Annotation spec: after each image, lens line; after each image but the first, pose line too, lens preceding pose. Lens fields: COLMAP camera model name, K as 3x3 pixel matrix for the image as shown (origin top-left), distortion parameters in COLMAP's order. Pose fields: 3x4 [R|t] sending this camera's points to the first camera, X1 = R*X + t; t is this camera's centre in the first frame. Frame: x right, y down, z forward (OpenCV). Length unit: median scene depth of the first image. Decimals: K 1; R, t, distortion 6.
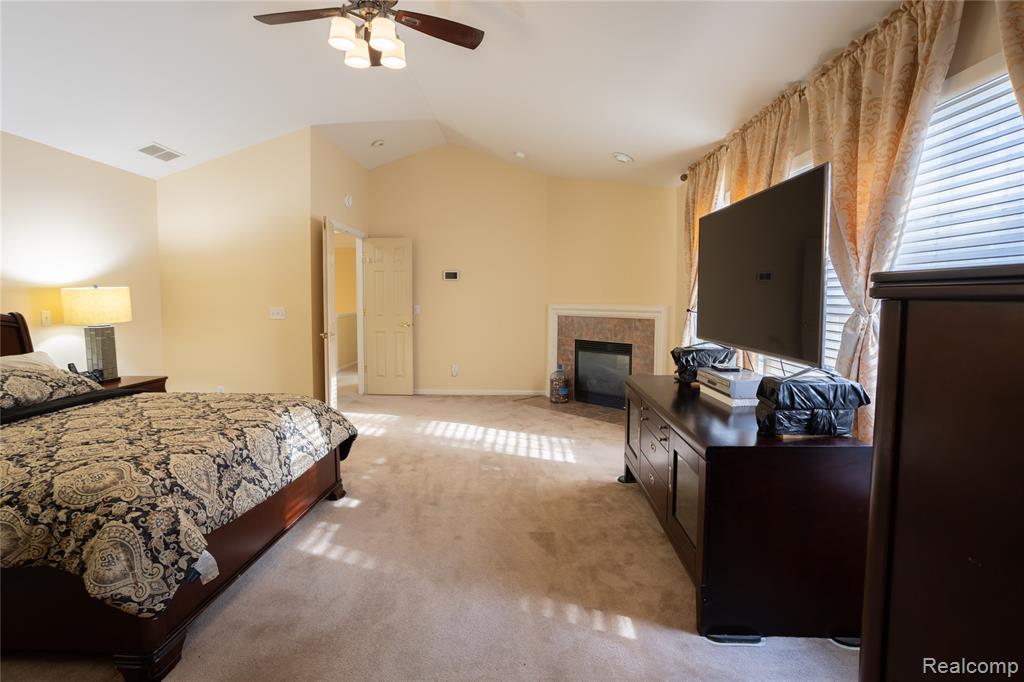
lens RADIAL K [[489.0, 0, 510.8], [0, 489.0, 332.6], [0, 0, 1]] dist [-0.067892, 0.034796]
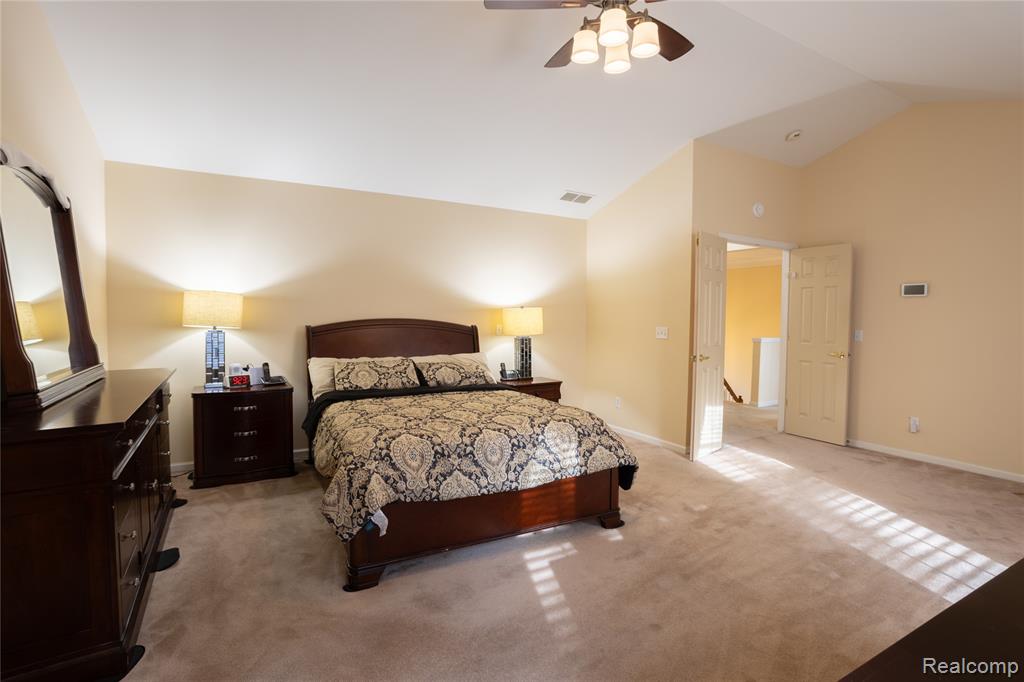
lens RADIAL K [[489.0, 0, 510.8], [0, 489.0, 332.6], [0, 0, 1]] dist [-0.067892, 0.034796]
pose [[0.521509, 0.033838, -0.852574, 0.277589], [-0.070988, 0.997470, -0.003834, -0.018526], [0.850287, 0.062522, 0.522592, 0.253908]]
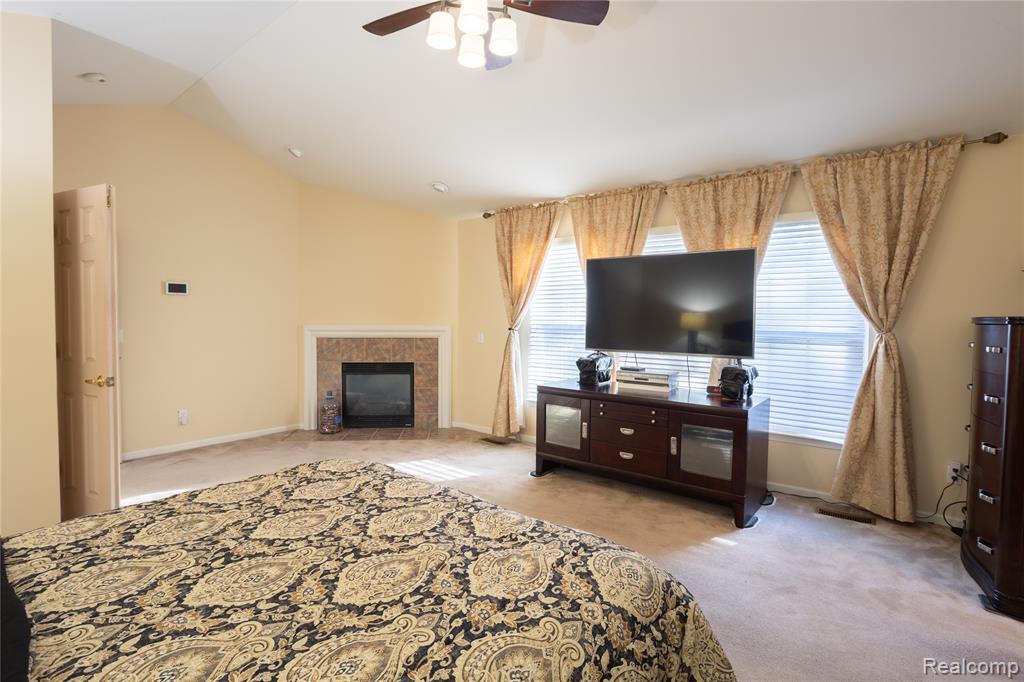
lens RADIAL K [[489.0, 0, 510.8], [0, 489.0, 332.6], [0, 0, 1]] dist [-0.067892, 0.034796]
pose [[0.609502, -0.023647, 0.792431, -0.663865], [0.054664, 0.998430, -0.012250, -0.023605], [-0.790897, 0.050784, 0.609838, 0.295139]]
